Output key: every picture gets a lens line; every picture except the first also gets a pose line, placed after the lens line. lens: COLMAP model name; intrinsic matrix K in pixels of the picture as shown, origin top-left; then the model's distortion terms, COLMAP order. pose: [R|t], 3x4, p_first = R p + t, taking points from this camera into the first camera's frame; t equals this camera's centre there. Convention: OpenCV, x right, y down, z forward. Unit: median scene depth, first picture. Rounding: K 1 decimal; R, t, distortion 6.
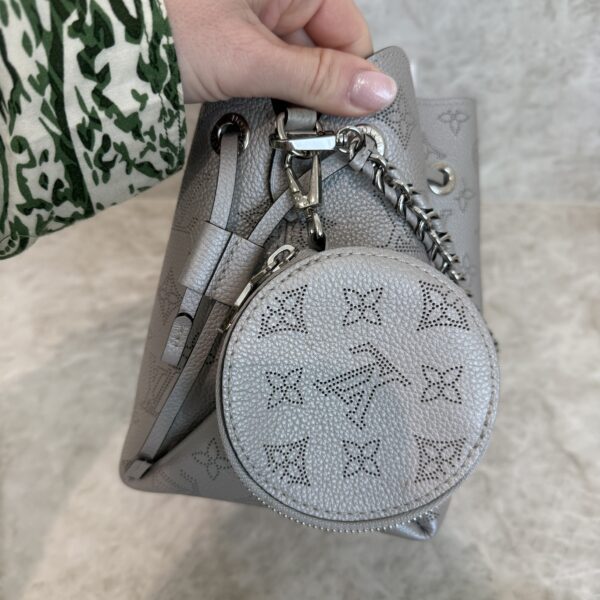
lens RADIAL K [[598.6, 0, 311.9], [0, 598.6, 314.8], [0, 0, 1]] dist [-0.044853, 0.000000]
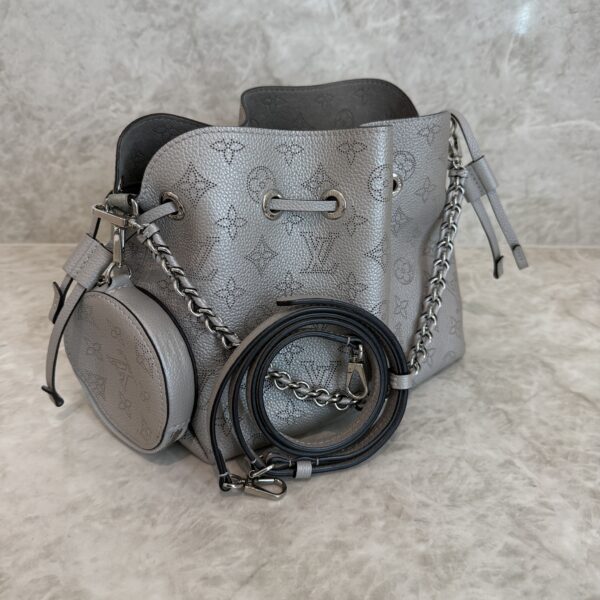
lens RADIAL K [[598.6, 0, 296.9], [0, 598.6, 305.6], [0, 0, 1]] dist [-0.044853, 0.000000]
pose [[0.993765, 0.022802, 0.109135, -0.154777], [0.020818, 0.923695, -0.382562, 0.435368], [-0.109531, 0.382449, 0.917462, 0.039604]]
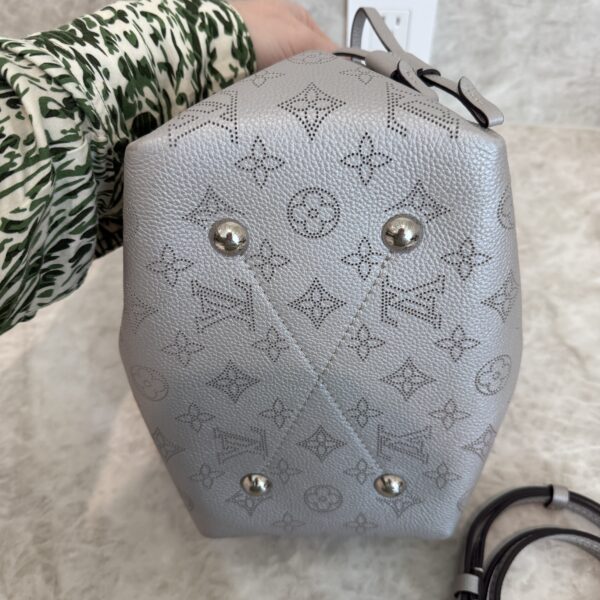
lens RADIAL K [[598.6, 0, 303.7], [0, 598.6, 315.3], [0, 0, 1]] dist [-0.044853, 0.000000]
pose [[0.999134, 0.040634, 0.009003, -0.049291], [-0.041046, 0.997822, 0.051636, 0.129429], [-0.006885, -0.051961, 0.998625, -0.048807]]
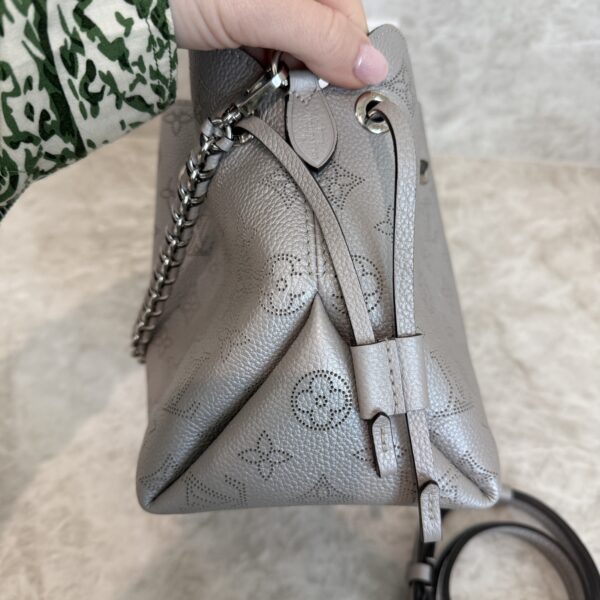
lens RADIAL K [[598.6, 0, 309.9], [0, 598.6, 318.4], [0, 0, 1]] dist [-0.044853, 0.000000]
pose [[0.997287, 0.040478, 0.061477, -0.041371], [-0.041653, 0.998971, 0.017941, 0.134358], [-0.060687, -0.020453, 0.997947, -0.129790]]
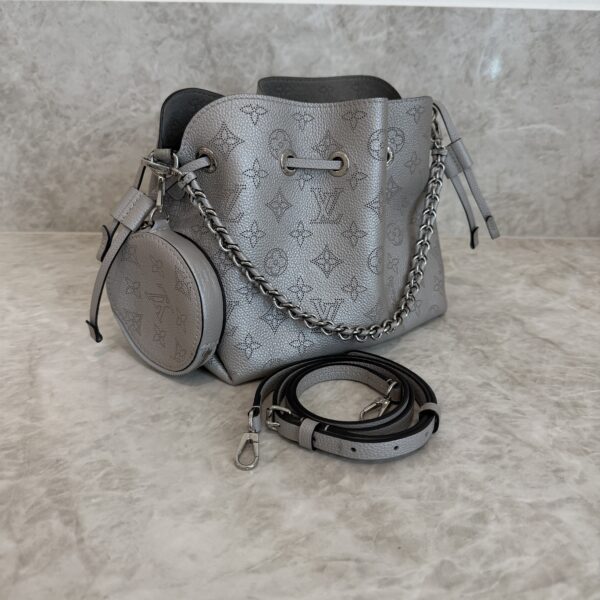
lens RADIAL K [[598.6, 0, 300.5], [0, 598.6, 310.3], [0, 0, 1]] dist [-0.044853, 0.000000]
pose [[0.988456, 0.032647, 0.147946, -0.216218], [0.036169, 0.897423, -0.439686, 0.634553], [-0.147125, 0.439961, 0.885883, -0.025077]]
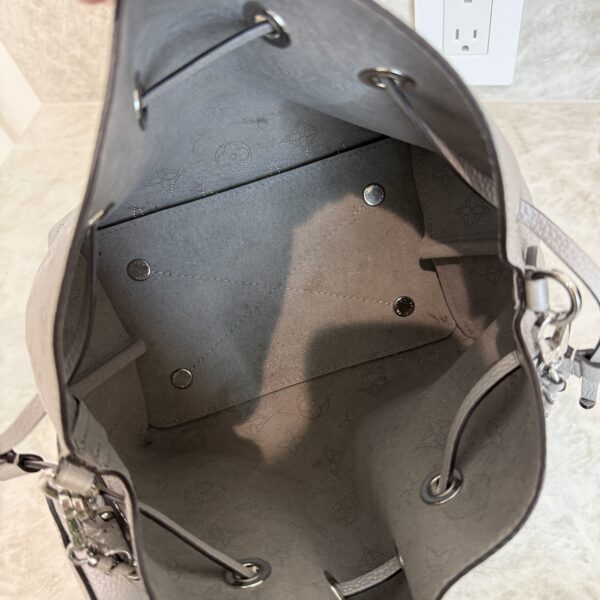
lens RADIAL K [[598.6, 0, 307.7], [0, 598.6, 308.4], [0, 0, 1]] dist [-0.044853, 0.000000]
pose [[0.987837, 0.043378, -0.149318, 0.019484], [-0.025207, 0.992271, 0.121503, 0.004956], [0.153435, -0.116262, 0.981296, 0.136691]]
